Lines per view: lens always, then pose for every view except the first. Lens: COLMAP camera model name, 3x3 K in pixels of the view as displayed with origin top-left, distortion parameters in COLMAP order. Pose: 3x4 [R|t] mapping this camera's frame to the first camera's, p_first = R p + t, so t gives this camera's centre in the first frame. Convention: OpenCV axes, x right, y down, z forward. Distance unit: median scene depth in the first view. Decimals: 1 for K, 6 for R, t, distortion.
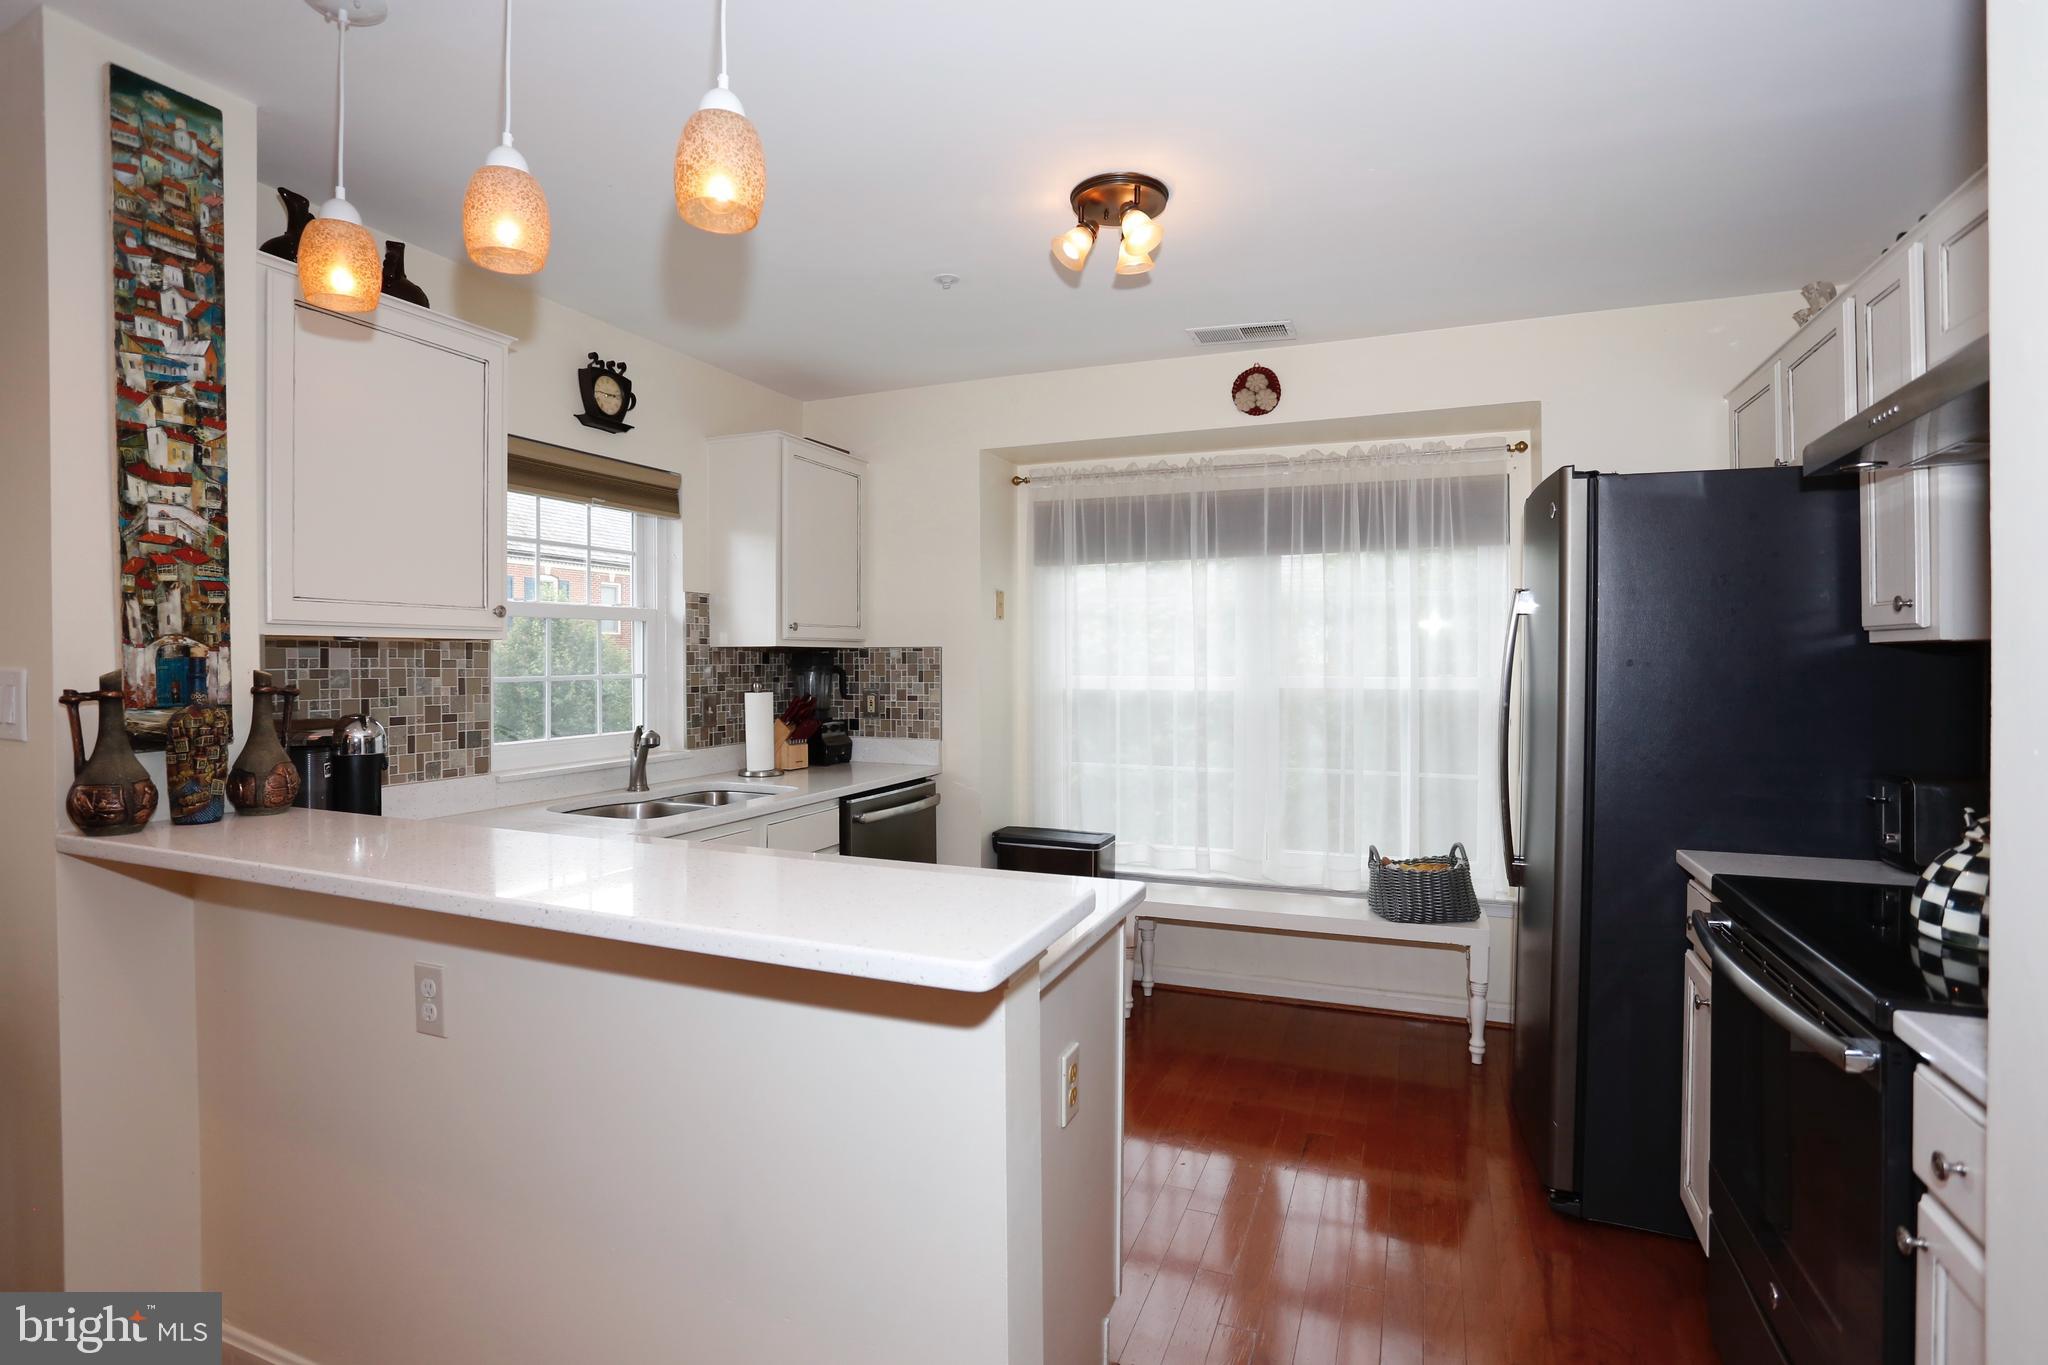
lens RADIAL K [[994.4, 0, 1012.0], [0, 994.4, 669.3], [0, 0, 1]] dist [-0.066071, 0.025296]
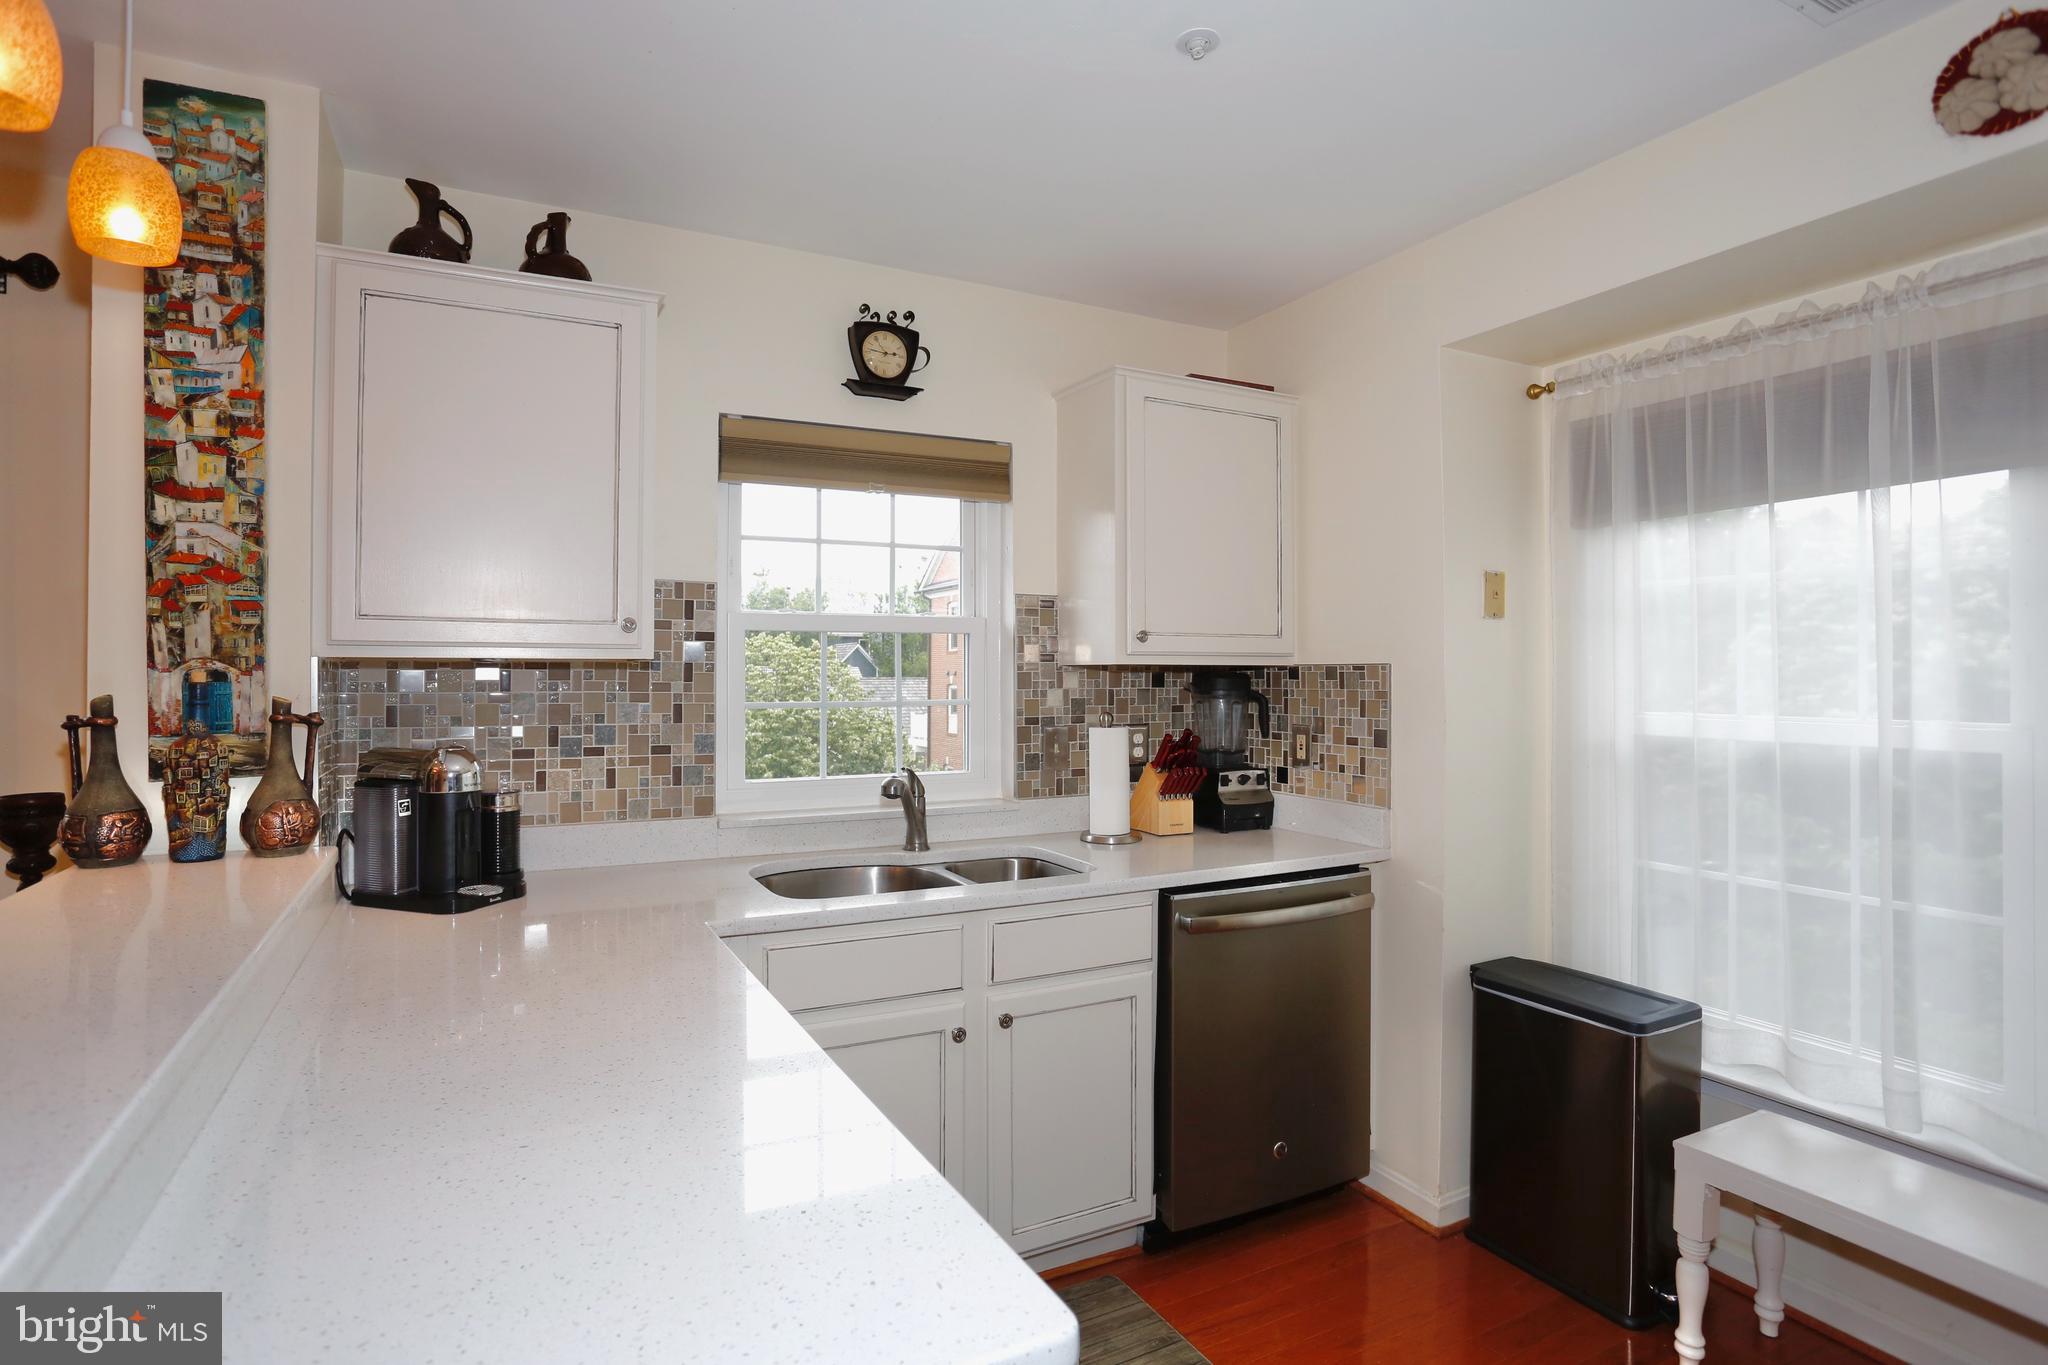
lens RADIAL K [[1064.4, 0, 1019.0], [0, 1064.4, 657.8], [0, 0, 1]] dist [-0.031508, 0.011201]
pose [[0.768411, -0.004535, -0.639941, 0.313110], [-0.010326, 0.999757, -0.019484, -0.018726], [0.639874, 0.021580, 0.768177, 0.545763]]
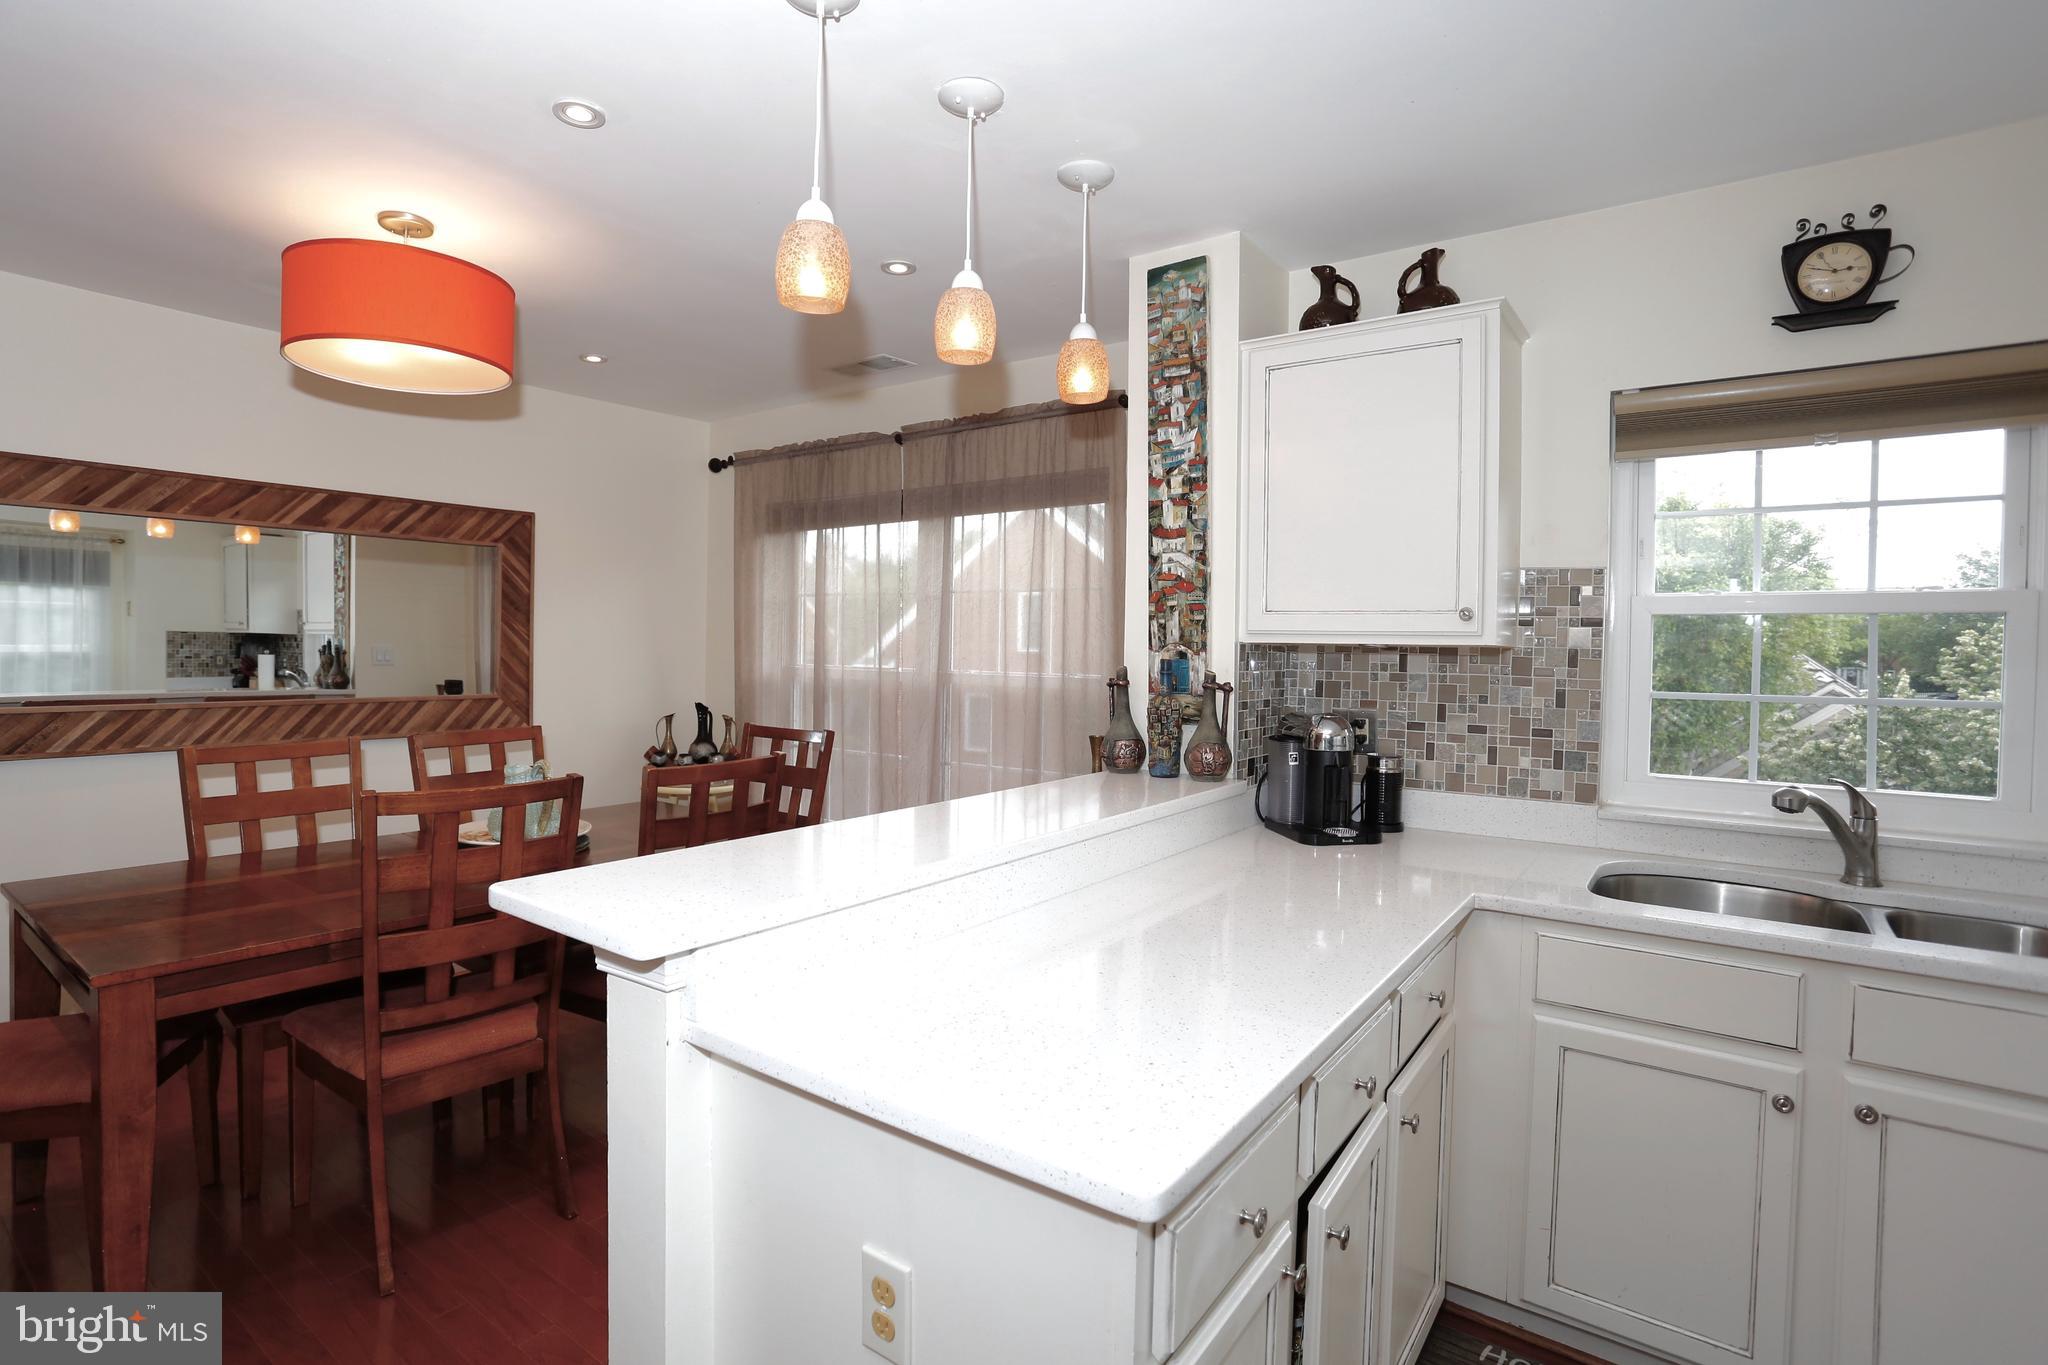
lens RADIAL K [[994.4, 0, 1009.5], [0, 994.4, 664.9], [0, 0, 1]] dist [-0.066071, 0.025296]
pose [[-0.232556, 0.015607, -0.972458, 0.467227], [-0.024547, 0.999459, 0.021911, -0.022809], [0.972273, 0.028966, -0.232047, 0.837241]]
